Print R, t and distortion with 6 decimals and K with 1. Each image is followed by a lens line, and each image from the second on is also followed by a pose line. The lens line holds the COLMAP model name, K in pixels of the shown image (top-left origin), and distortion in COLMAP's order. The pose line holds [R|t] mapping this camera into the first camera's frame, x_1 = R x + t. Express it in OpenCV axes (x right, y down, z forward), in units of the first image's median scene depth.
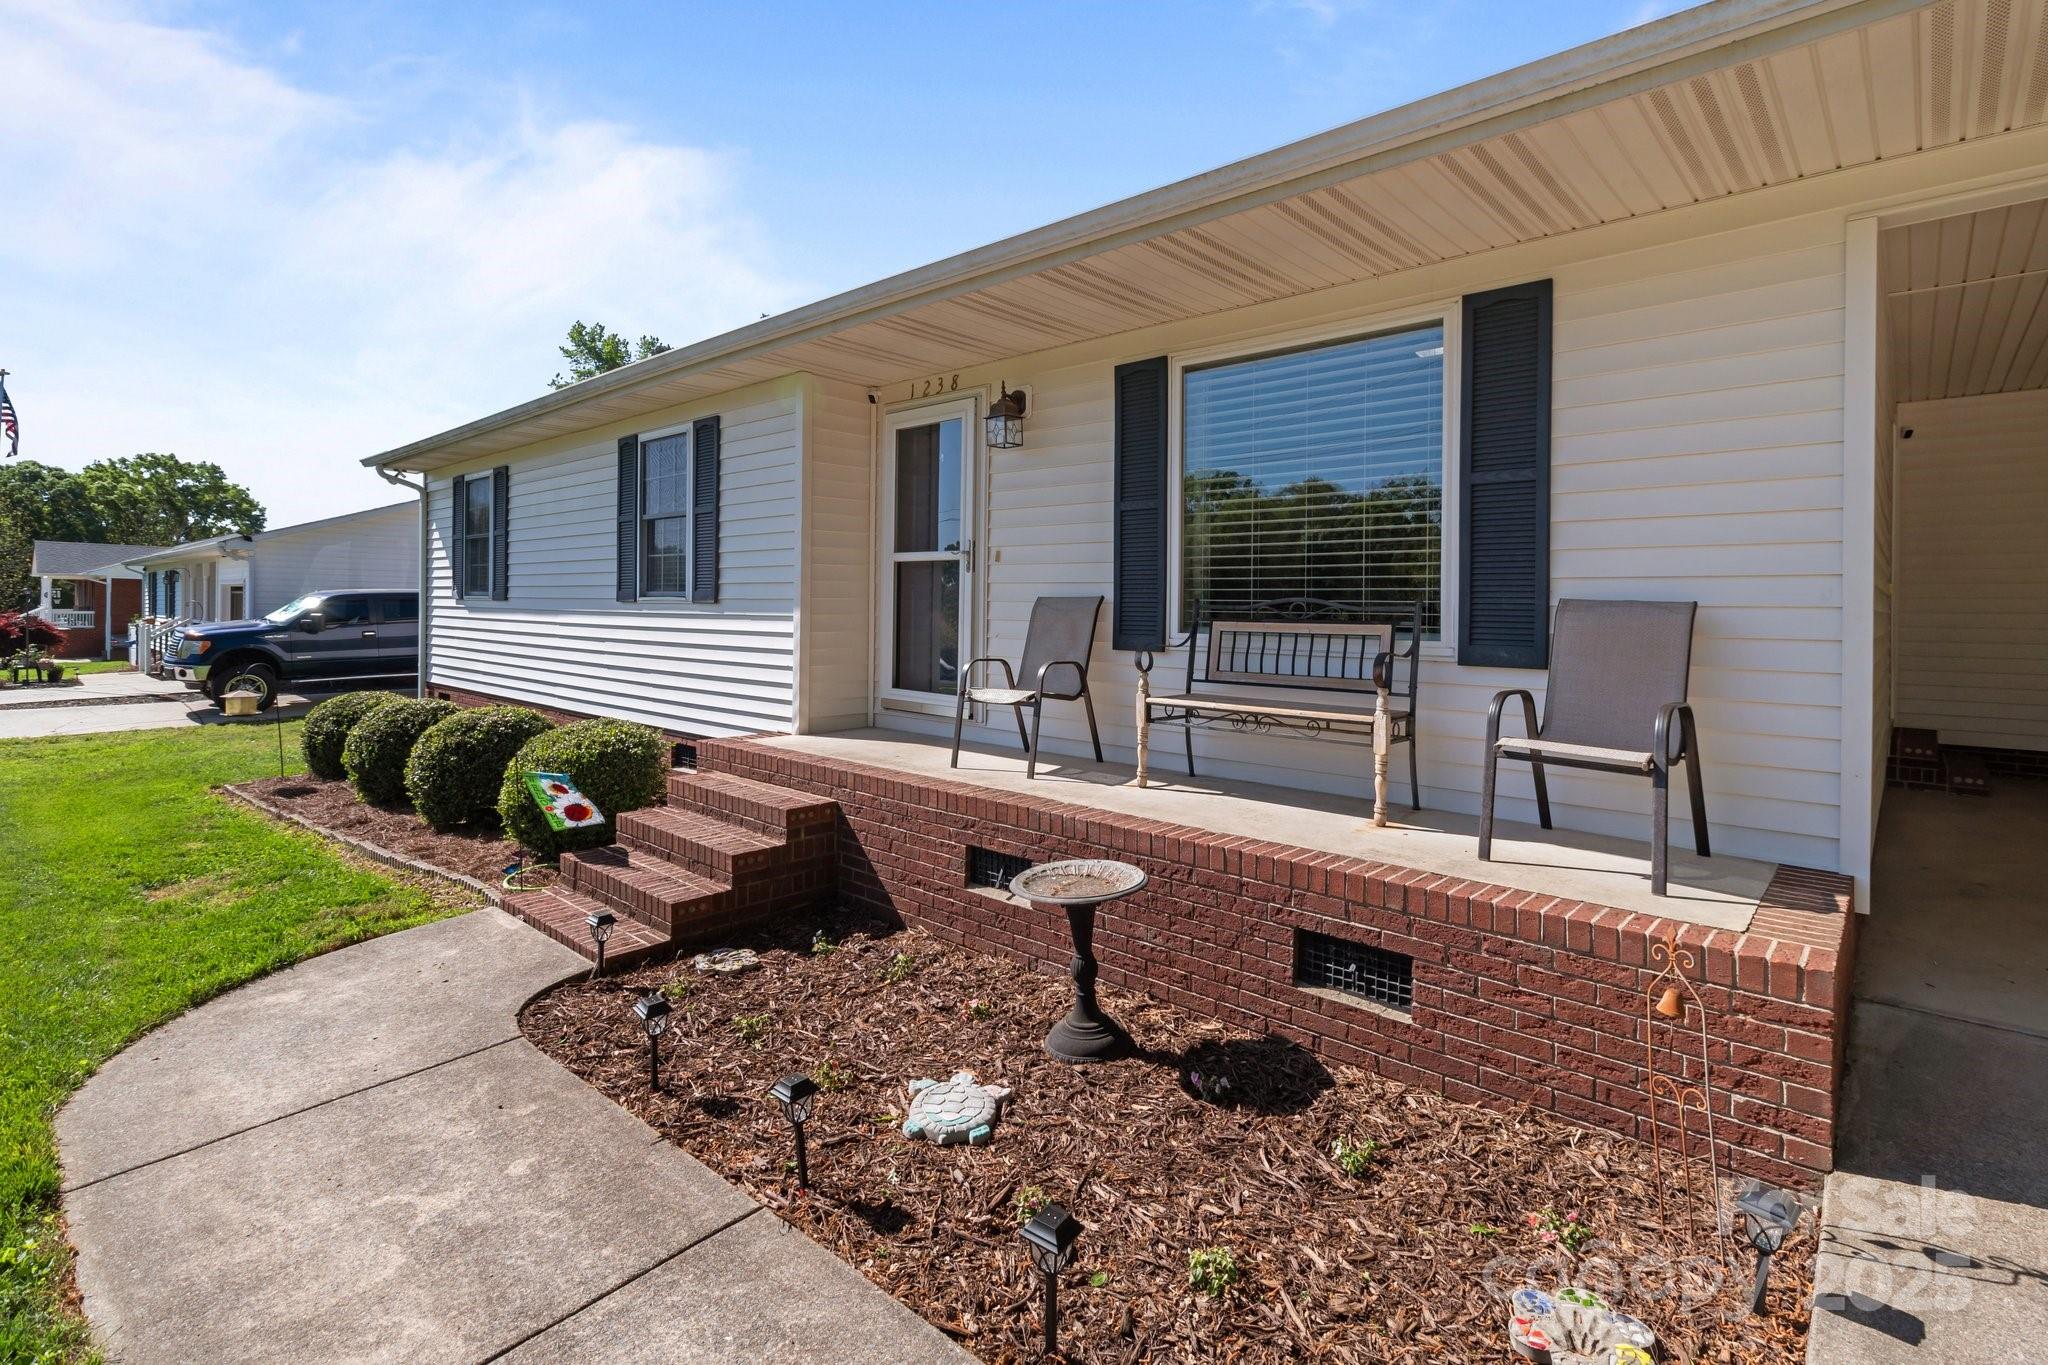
lens RADIAL K [[963.4, 0, 1019.8], [0, 963.4, 622.0], [0, 0, 1]] dist [-0.000207, -0.000167]
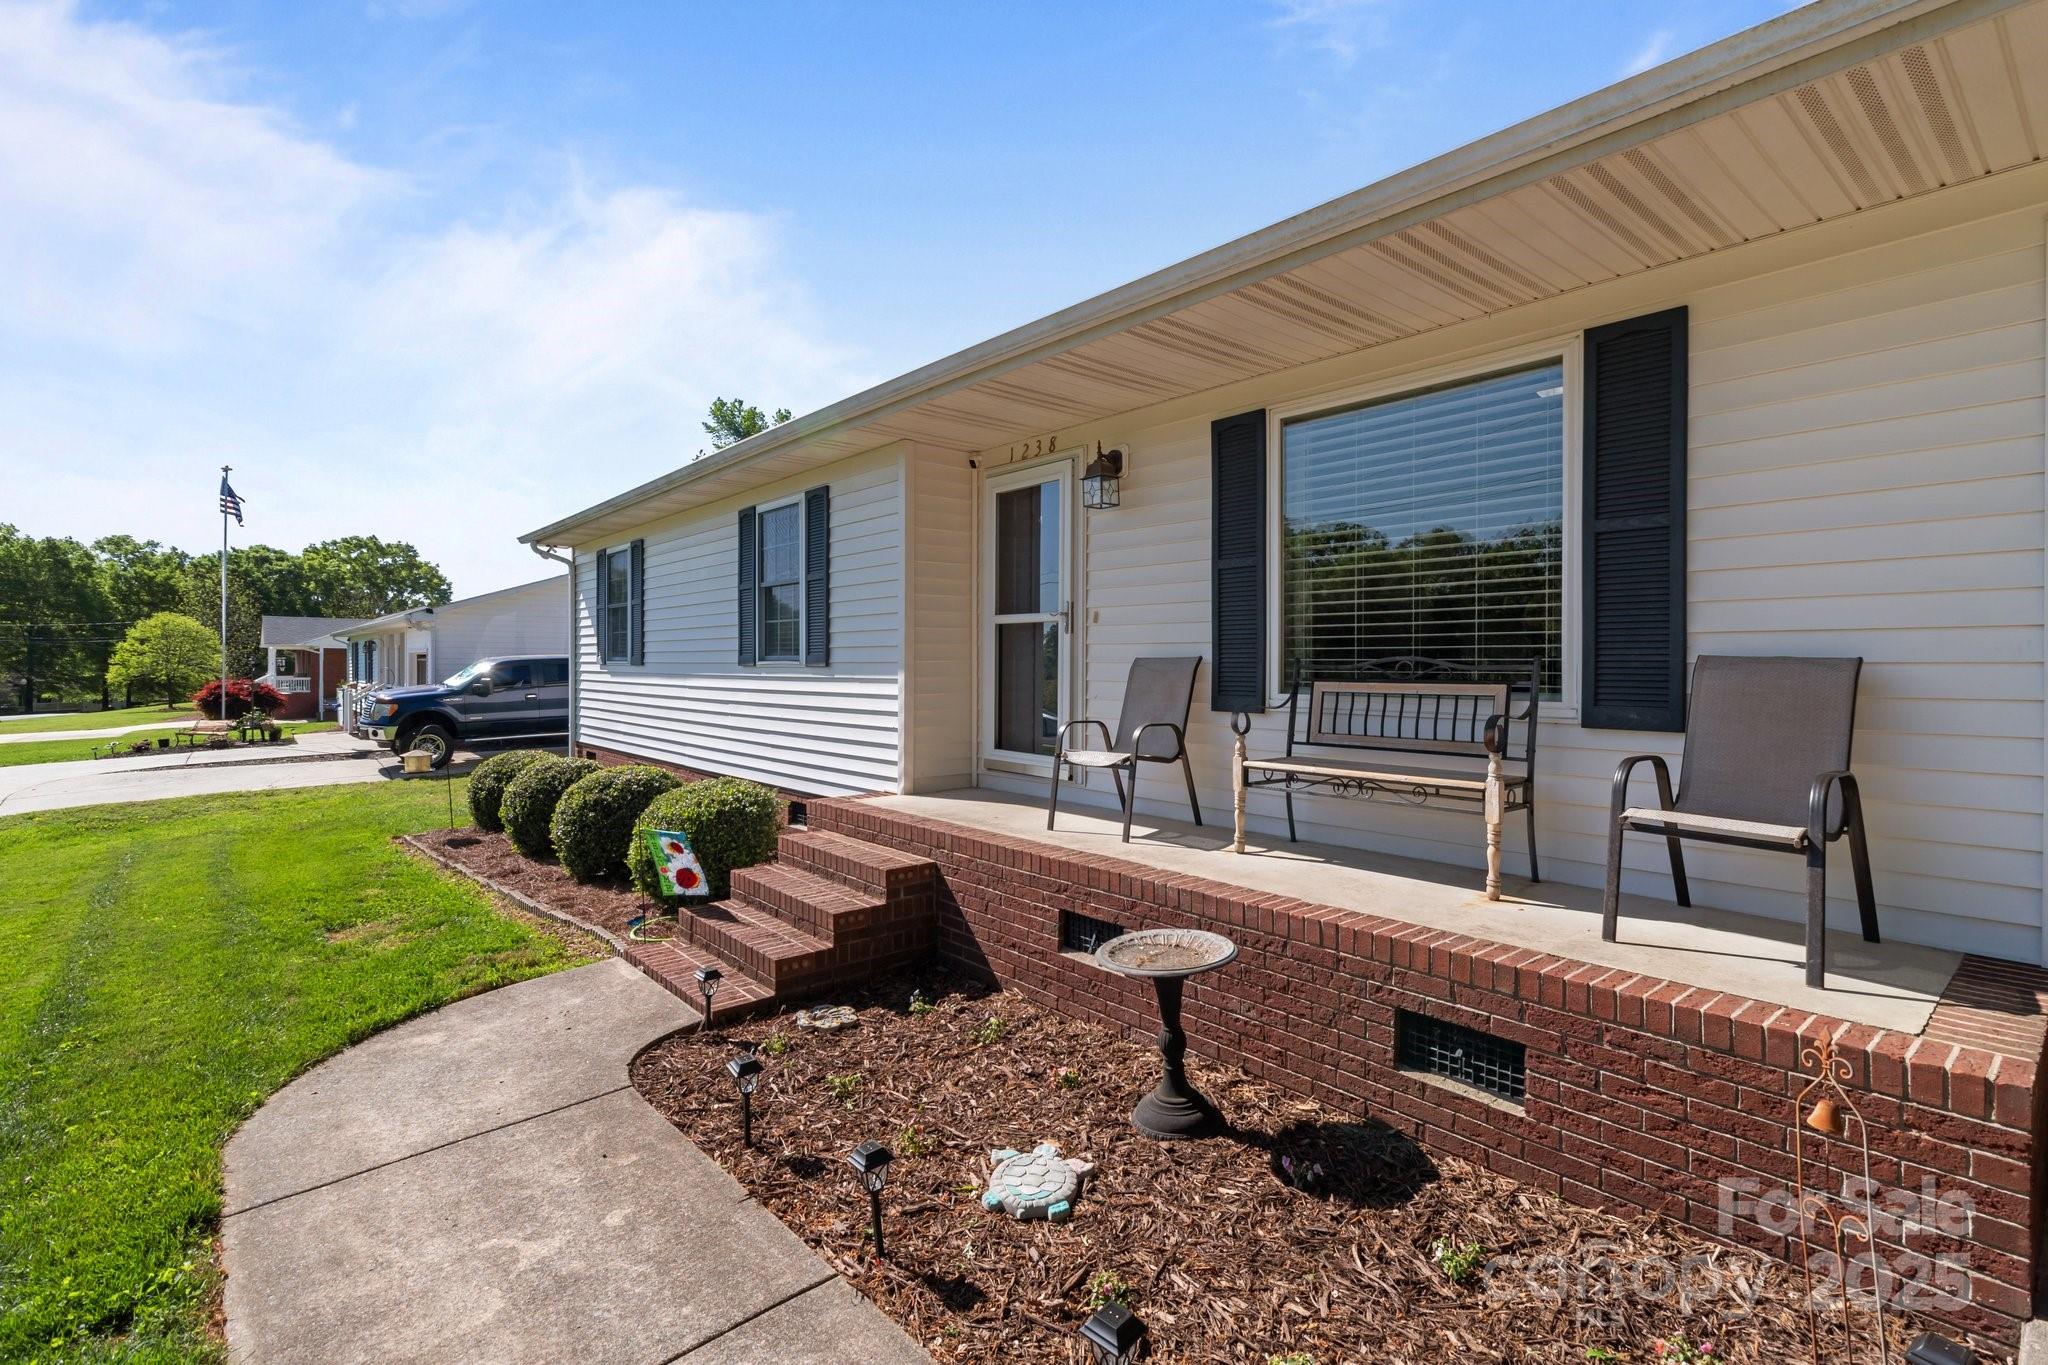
lens RADIAL K [[944.0, 0, 1024.0], [0, 944.0, 682.5], [0, 0, 1]] dist [0.000792, -0.000610]
pose [[0.992593, -0.009397, -0.121120, 0.033584], [0.009898, 0.999945, 0.003533, -0.007661], [0.121080, -0.004706, 0.992632, 0.032271]]
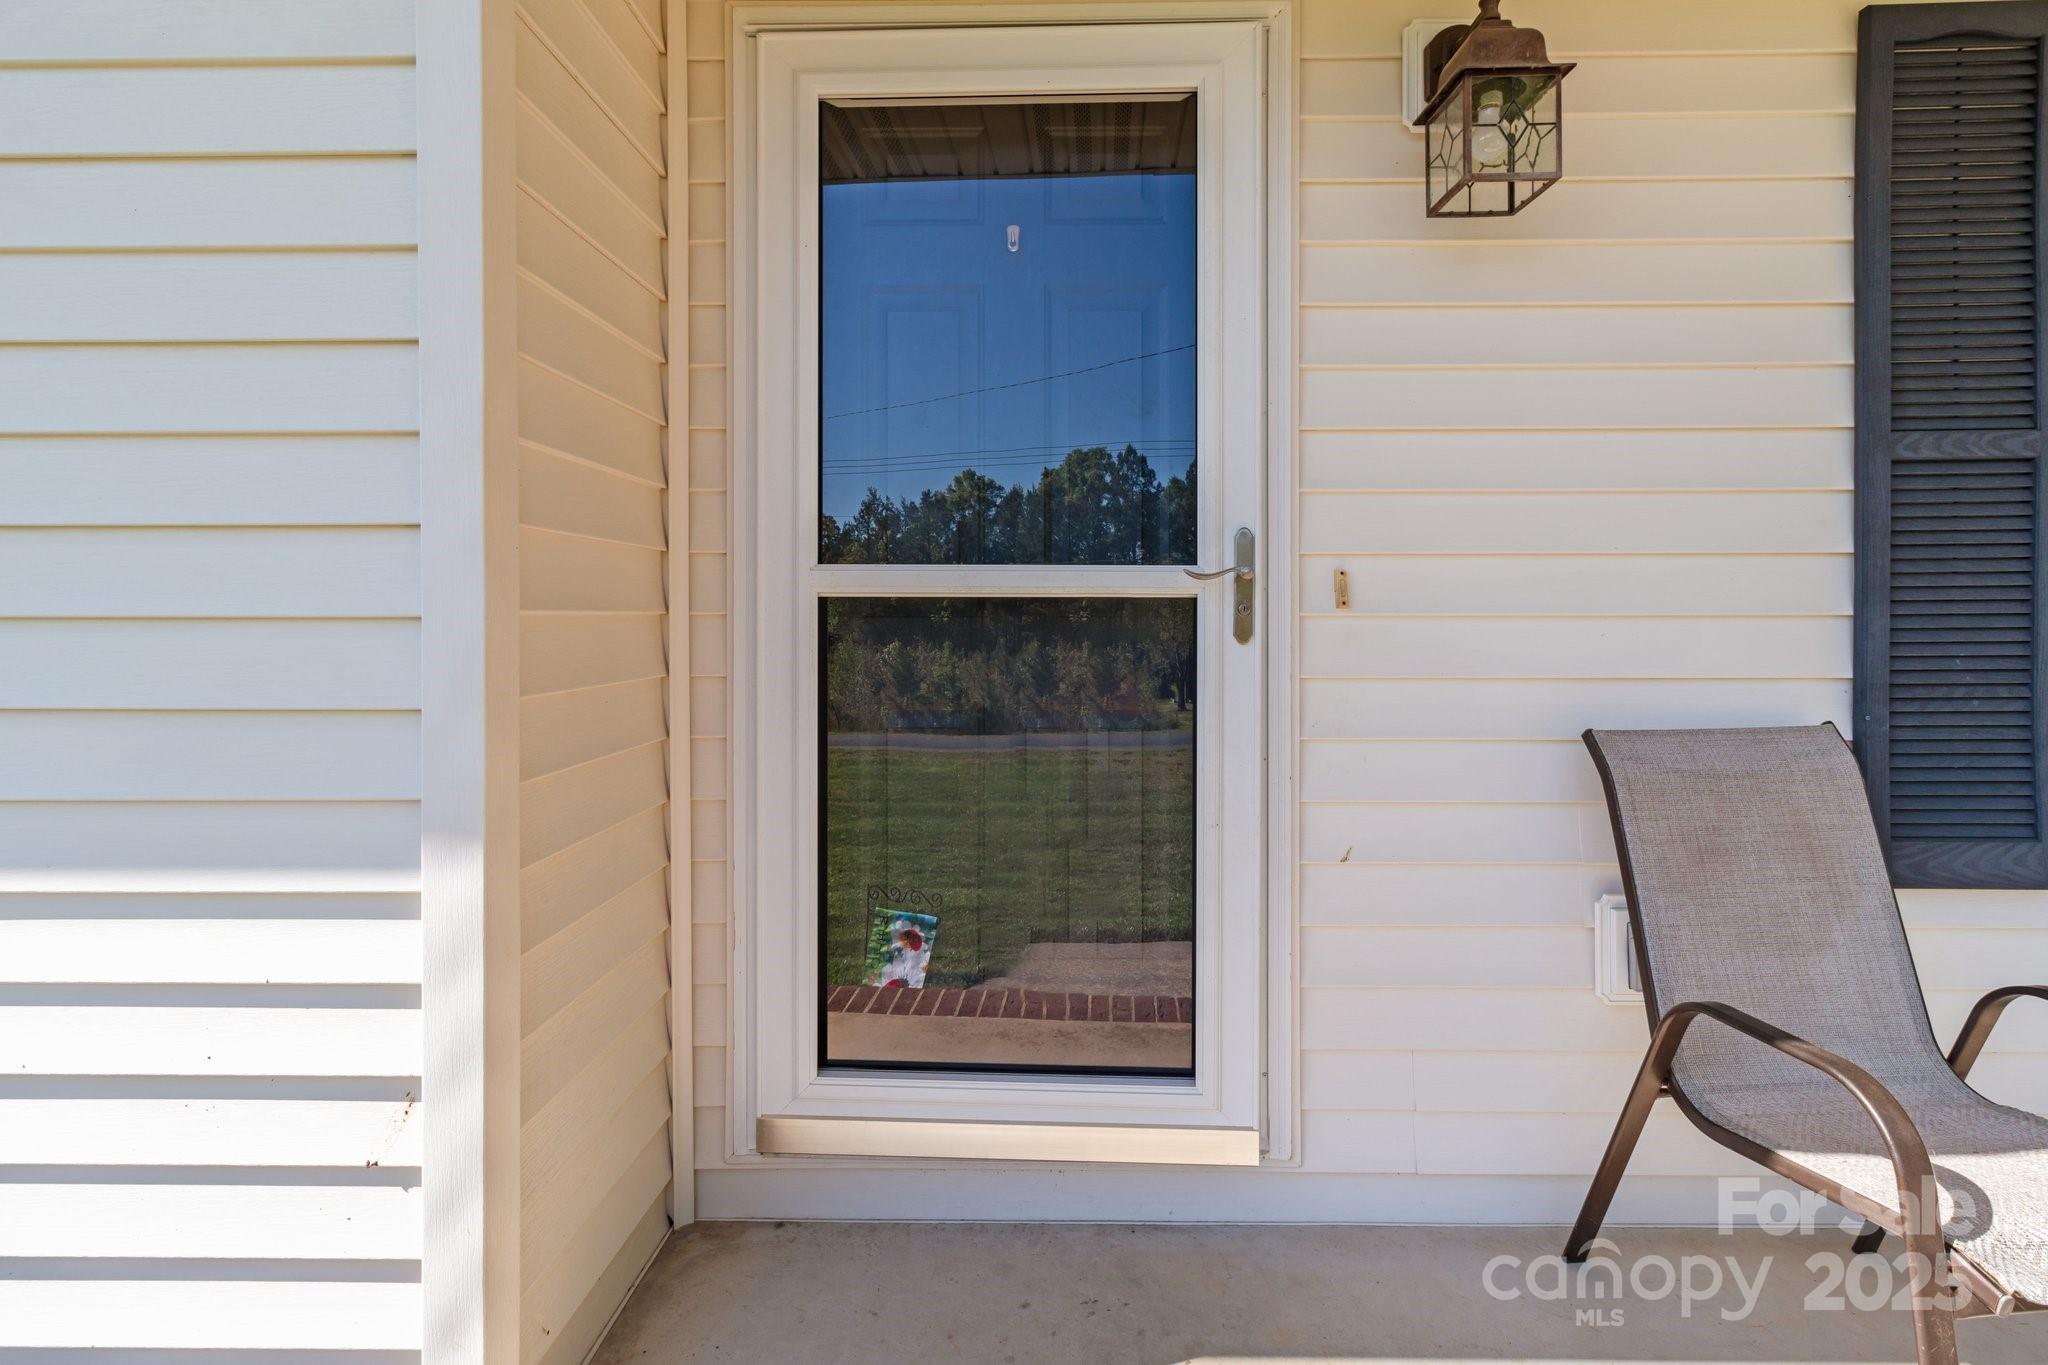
lens RADIAL K [[963.4, 0, 1019.8], [0, 963.4, 622.0], [0, 0, 1]] dist [-0.000207, -0.000167]
pose [[0.748233, -0.015318, 0.663259, -0.458288], [0.014777, 0.999870, 0.006423, -0.096258], [-0.663271, 0.004995, 0.748363, 1.333305]]
